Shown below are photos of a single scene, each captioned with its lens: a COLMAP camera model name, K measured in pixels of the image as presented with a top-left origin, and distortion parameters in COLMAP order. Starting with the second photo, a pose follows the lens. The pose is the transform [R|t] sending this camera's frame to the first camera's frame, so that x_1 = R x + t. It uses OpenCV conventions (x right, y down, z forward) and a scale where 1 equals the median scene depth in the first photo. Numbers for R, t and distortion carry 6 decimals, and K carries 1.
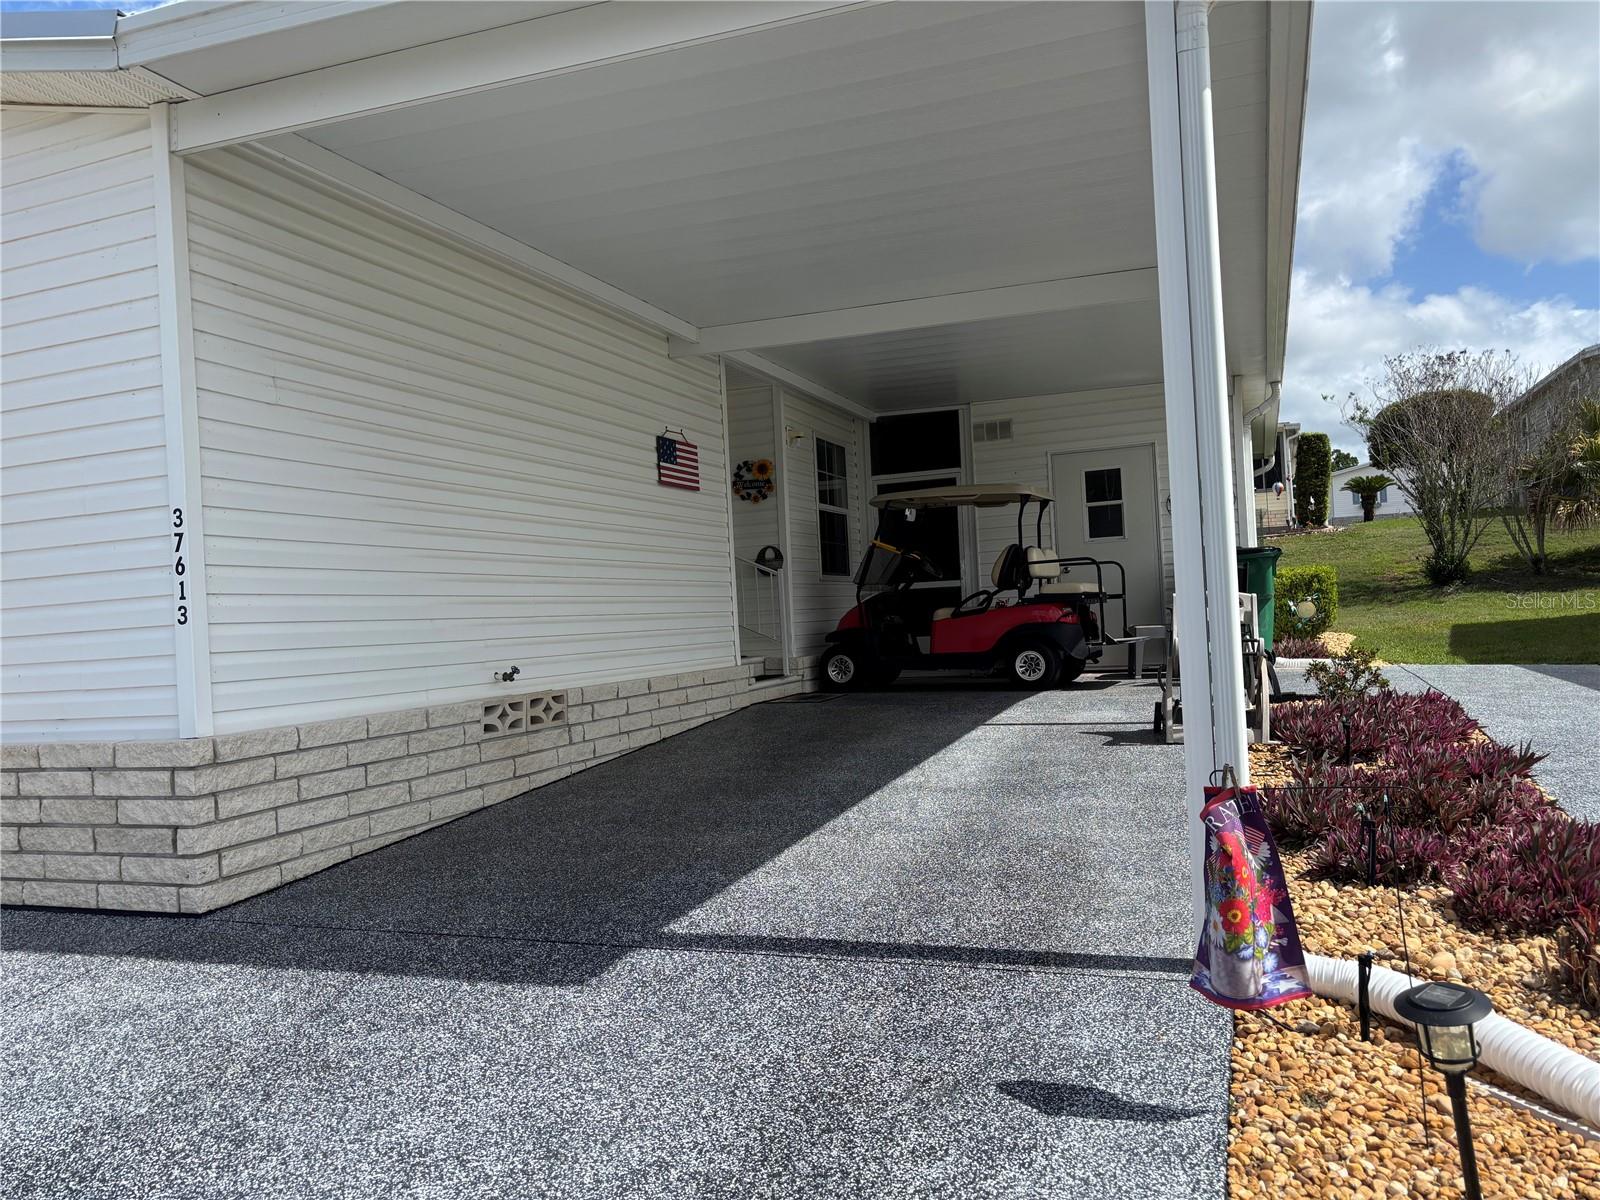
lens RADIAL K [[1195.6, 0, 802.5], [0, 1195.6, 607.0], [0, 0, 1]] dist [0.152110, -0.234090]
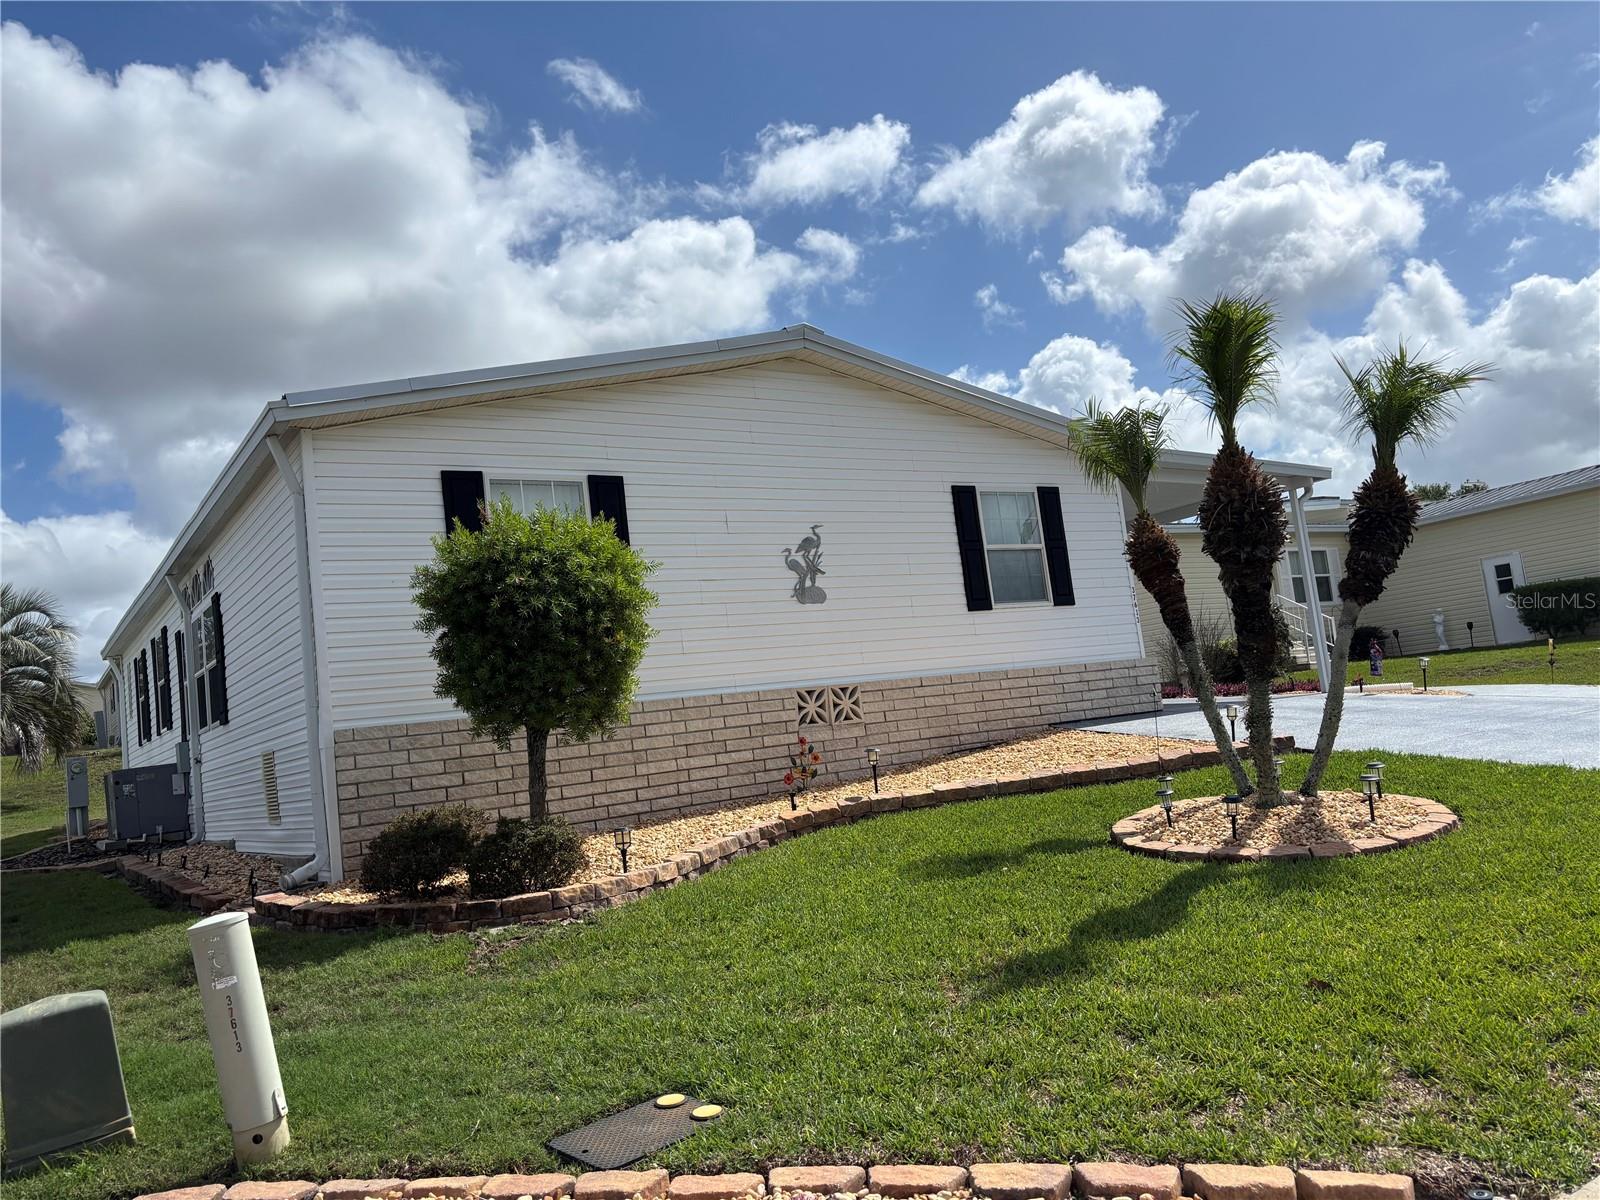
lens RADIAL K [[1195.6, 0, 802.5], [0, 1195.6, 607.0], [0, 0, 1]] dist [0.152110, -0.234090]
pose [[0.576120, 0.073599, 0.814045, -2.159897], [0.076230, 0.986759, -0.143164, 0.216437], [-0.813803, 0.144534, 0.562881, -0.042984]]
